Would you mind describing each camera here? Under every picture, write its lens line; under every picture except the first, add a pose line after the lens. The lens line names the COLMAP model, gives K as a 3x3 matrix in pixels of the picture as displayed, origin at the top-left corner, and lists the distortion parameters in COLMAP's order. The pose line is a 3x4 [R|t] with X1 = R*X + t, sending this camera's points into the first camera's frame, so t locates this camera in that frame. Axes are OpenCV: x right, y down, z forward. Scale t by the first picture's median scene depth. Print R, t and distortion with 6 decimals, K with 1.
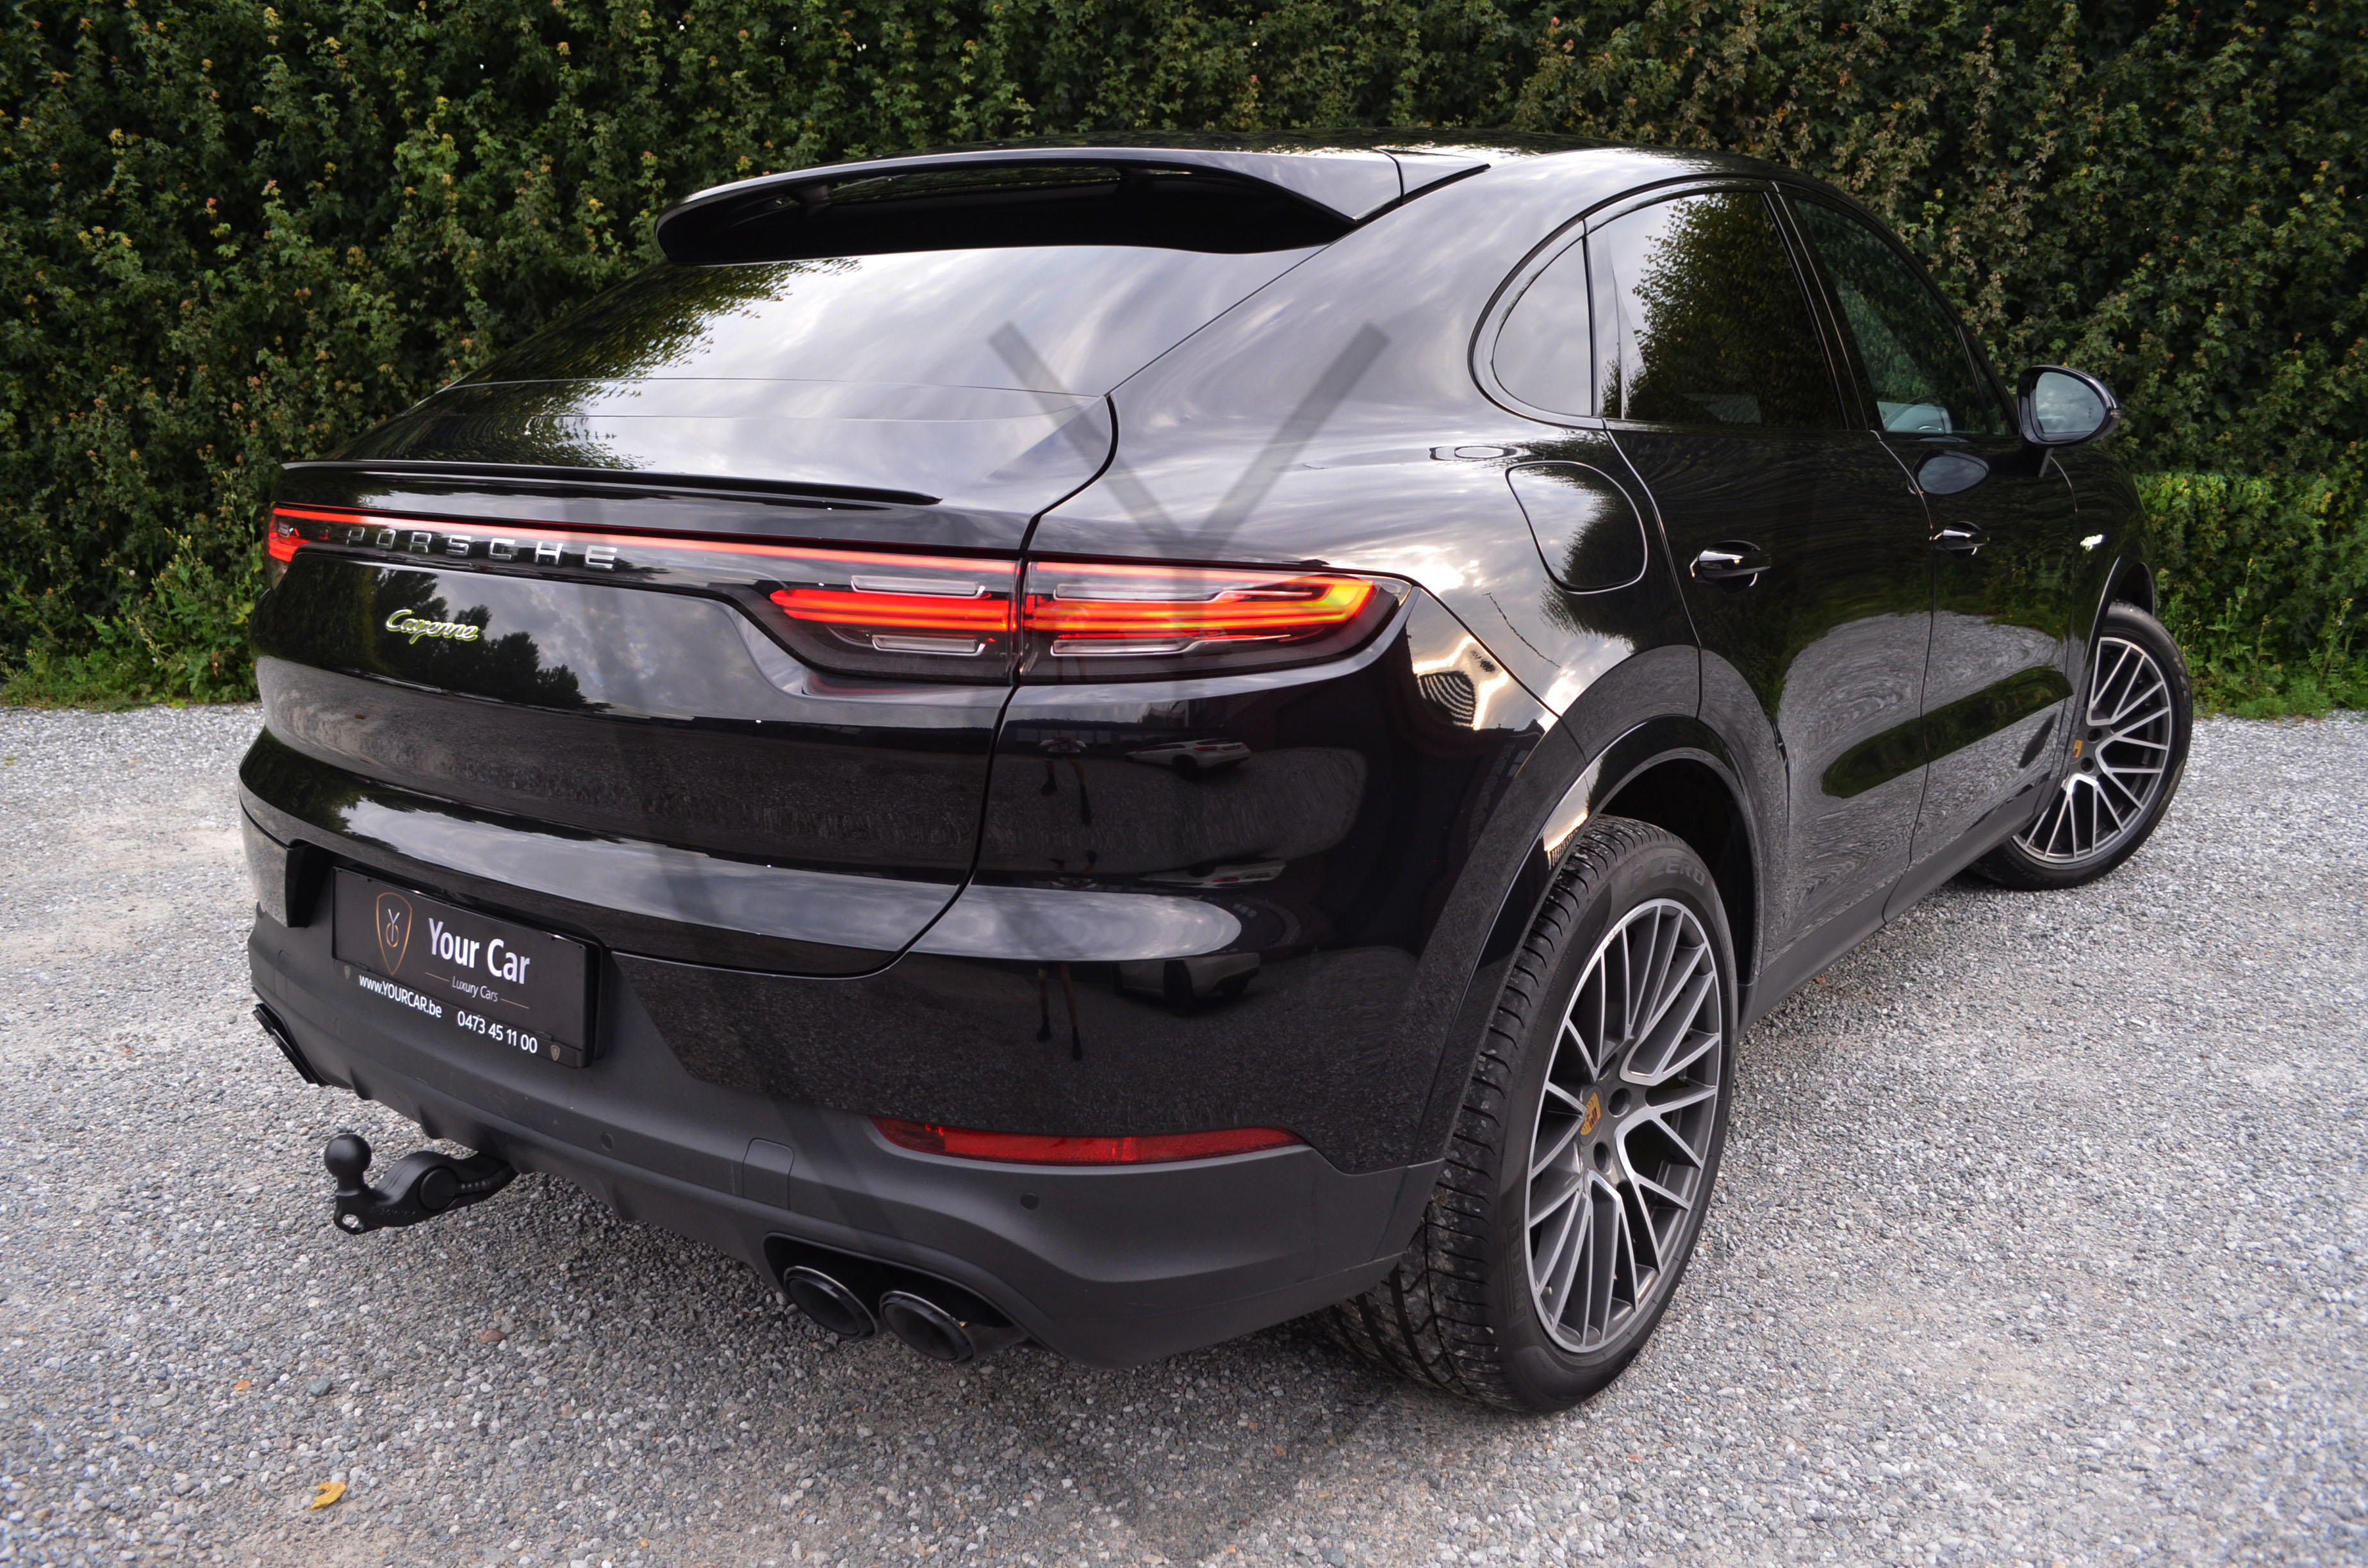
lens RADIAL K [[1849.6, 0, 1184.0], [0, 1849.6, 784.0], [0, 0, 1]] dist [-0.089415, 0.017978]
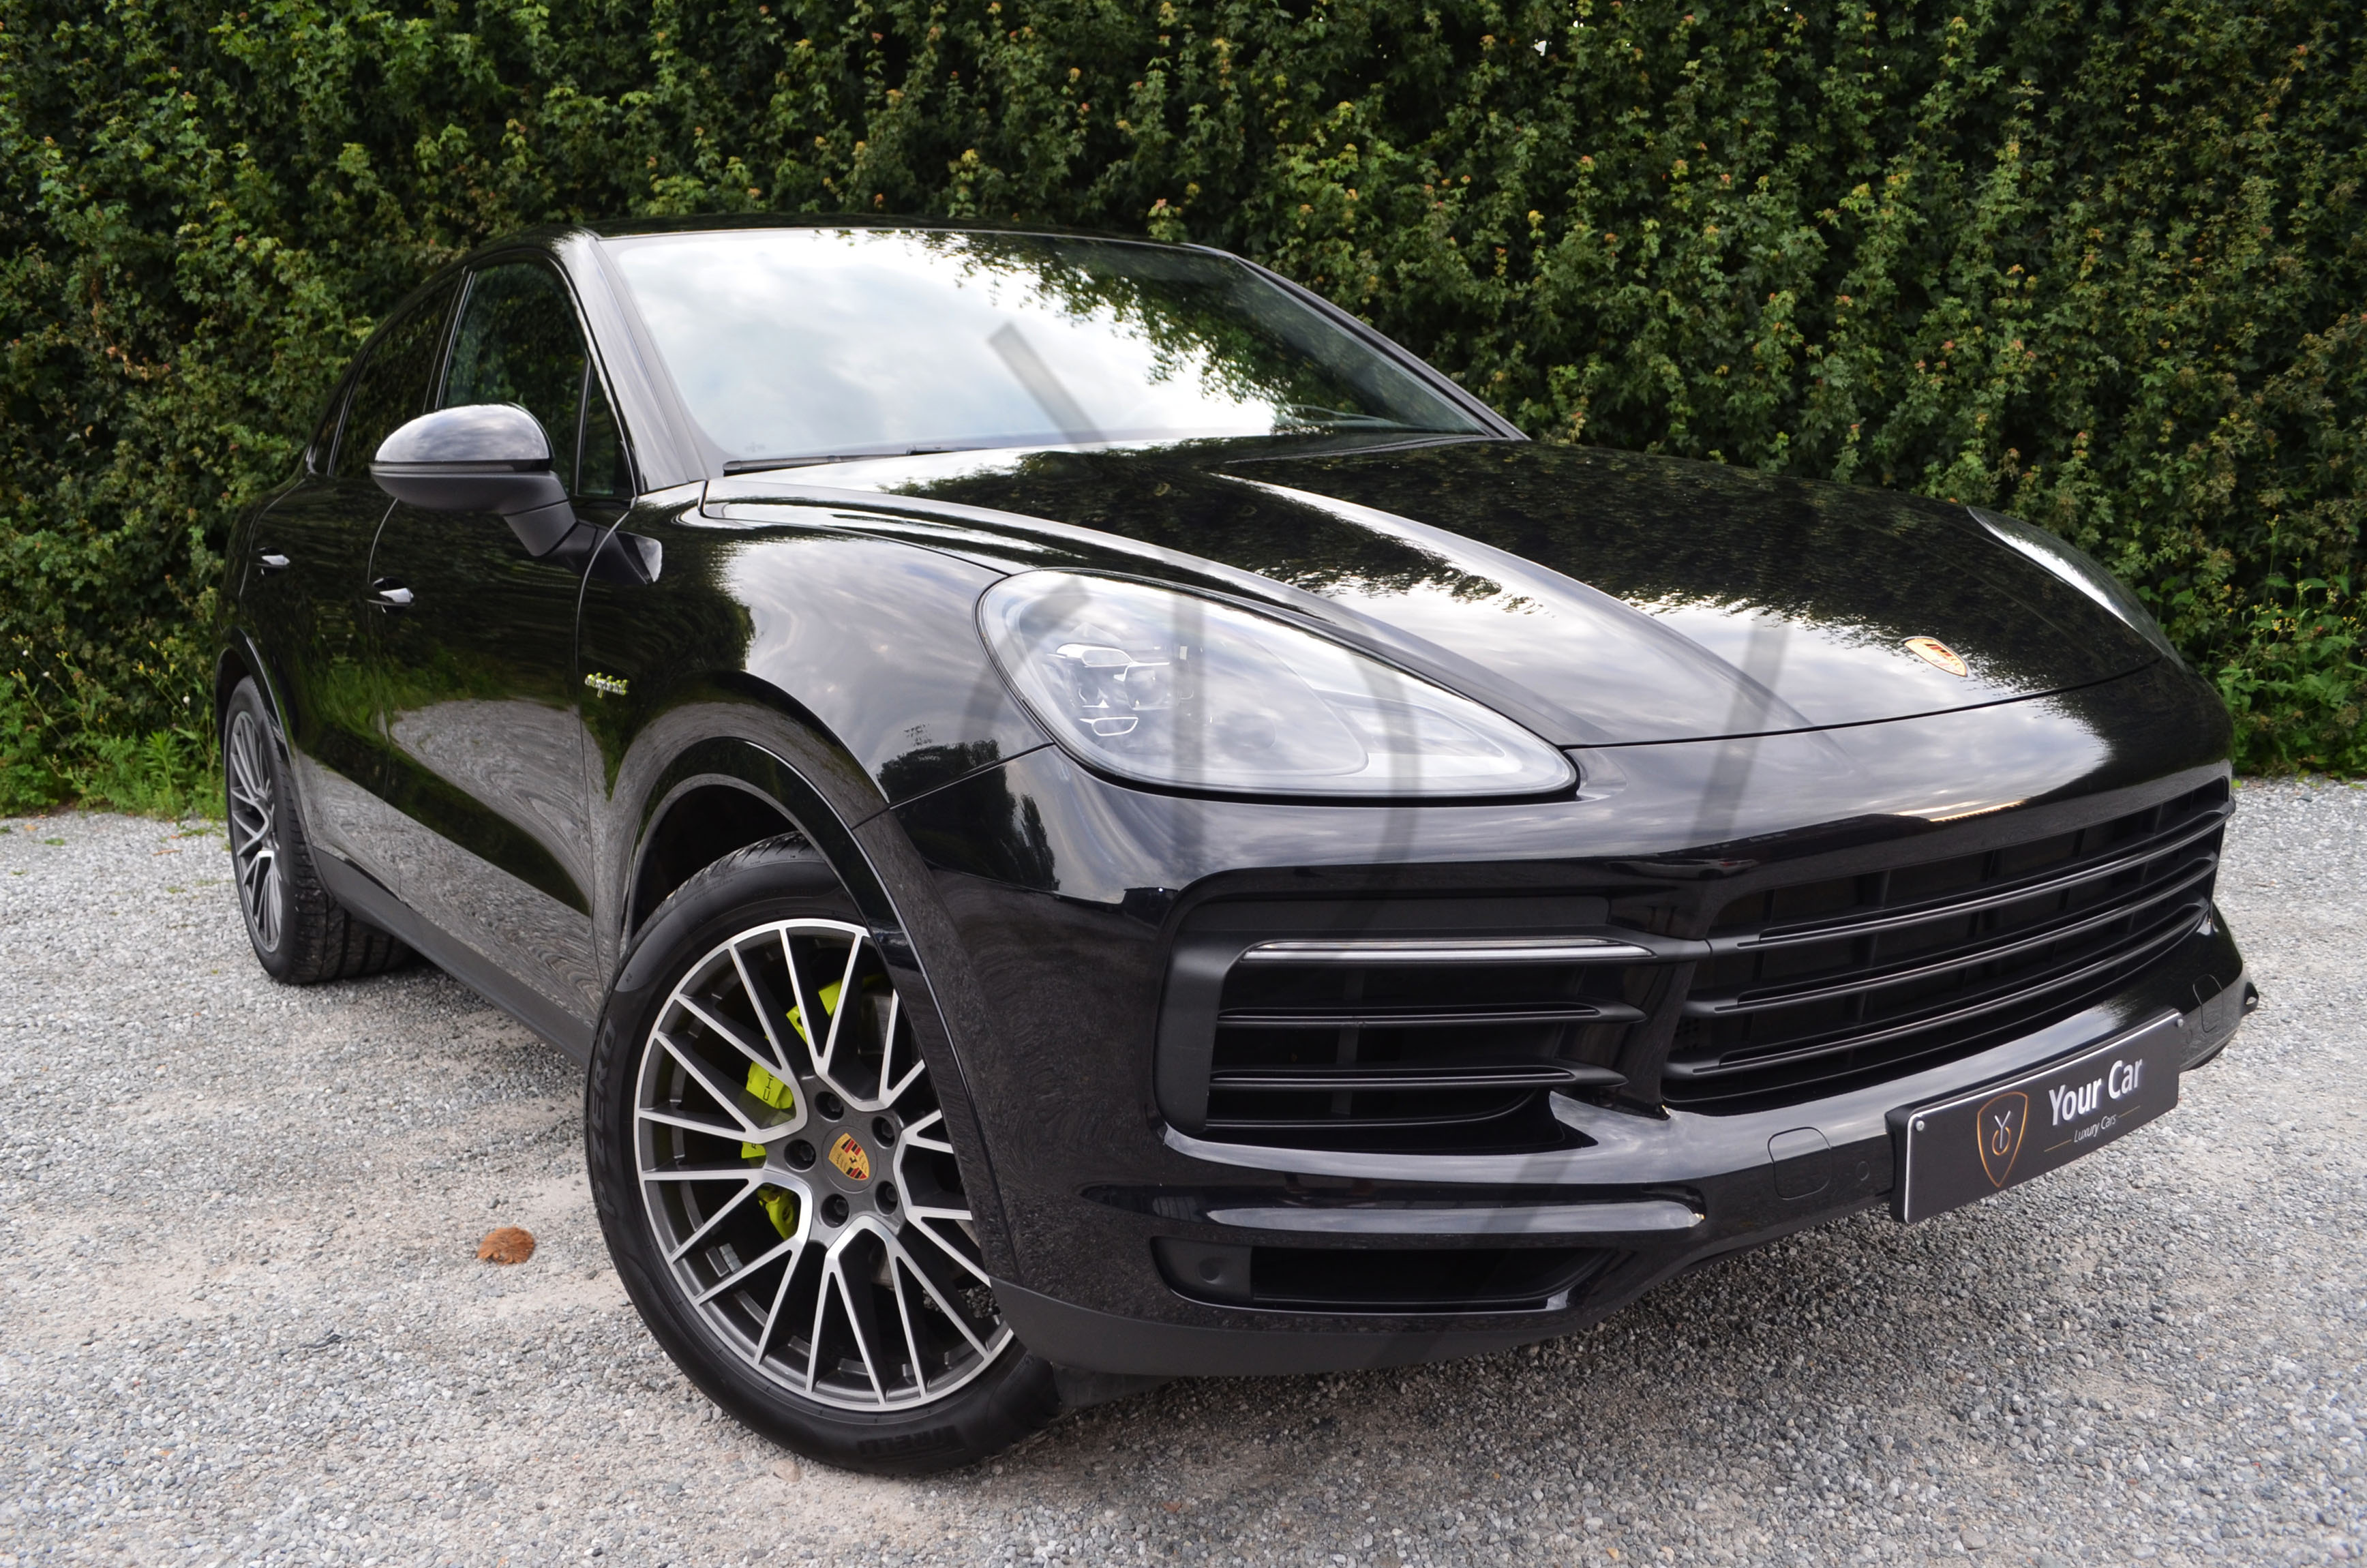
lens RADIAL K [[1970.4, 0, 1178.1], [0, 1970.4, 789.1], [0, 0, 1]] dist [-0.088019, 0.016864]
pose [[0.991140, -0.020467, -0.131237, -0.363964], [0.013228, 0.998355, -0.055795, 0.002728], [0.132163, 0.053565, 0.989780, 0.068925]]
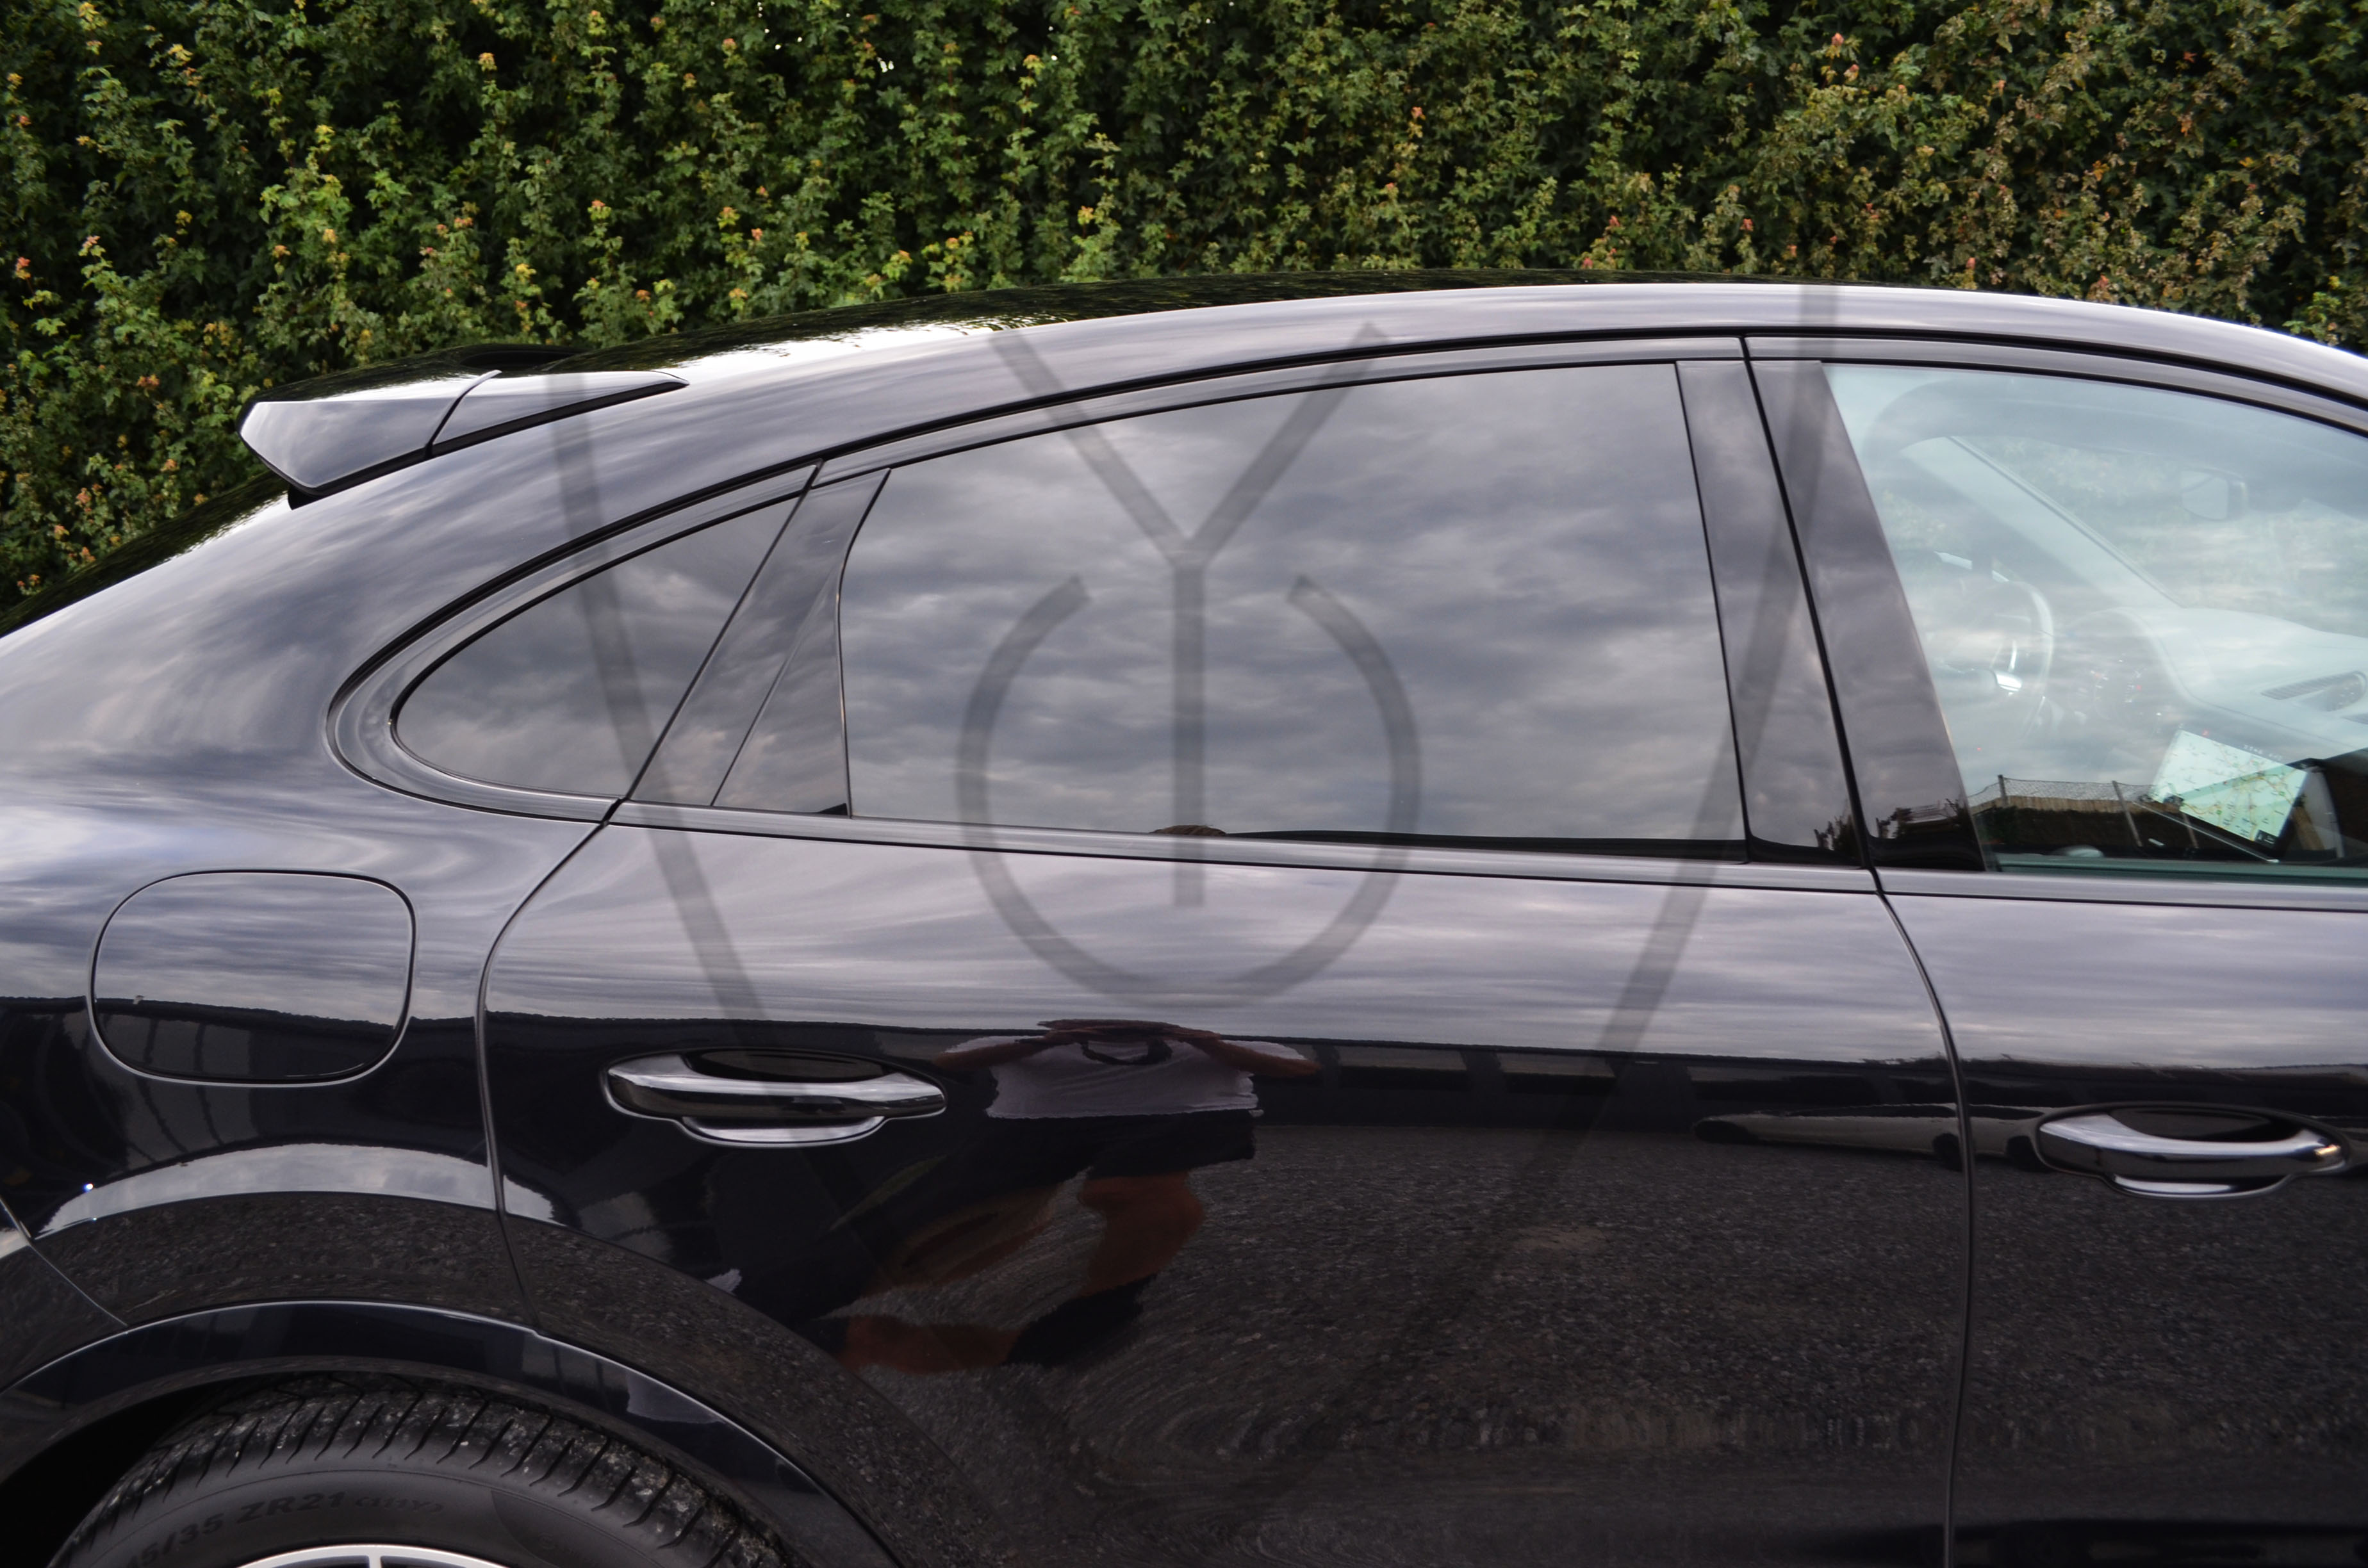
lens RADIAL K [[1849.6, 0, 1184.0], [0, 1849.6, 784.0], [0, 0, 1]] dist [-0.089415, 0.017978]
pose [[0.999888, 0.012330, -0.008464, -0.045312], [-0.012464, 0.999794, -0.016031, -0.098422], [0.008265, 0.016135, 0.999836, 0.256901]]
